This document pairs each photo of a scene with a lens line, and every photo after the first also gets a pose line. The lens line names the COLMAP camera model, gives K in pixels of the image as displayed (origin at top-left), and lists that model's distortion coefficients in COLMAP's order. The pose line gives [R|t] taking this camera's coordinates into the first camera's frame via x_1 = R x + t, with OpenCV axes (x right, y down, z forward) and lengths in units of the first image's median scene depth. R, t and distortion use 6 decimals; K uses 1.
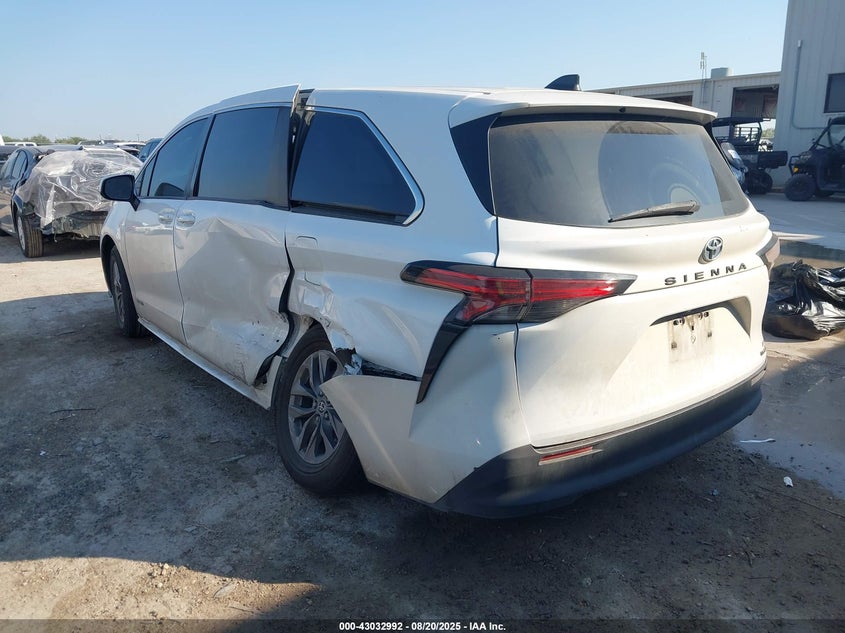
lens RADIAL K [[657.9, 0, 422.5], [0, 657.9, 316.5], [0, 0, 1]] dist [0.002090, 0.000598]
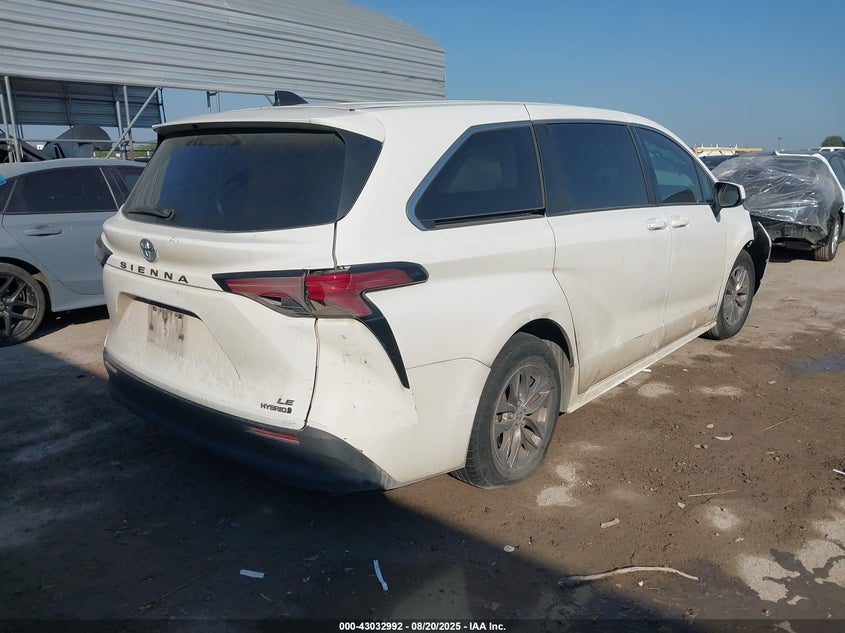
lens RADIAL K [[657.9, 0, 422.5], [0, 657.9, 316.5], [0, 0, 1]] dist [0.002090, 0.000598]
pose [[0.202811, 0.238423, -0.949748, 1.579299], [-0.235509, 0.953312, 0.189027, -0.306797], [0.950475, 0.185338, 0.249493, 1.156834]]
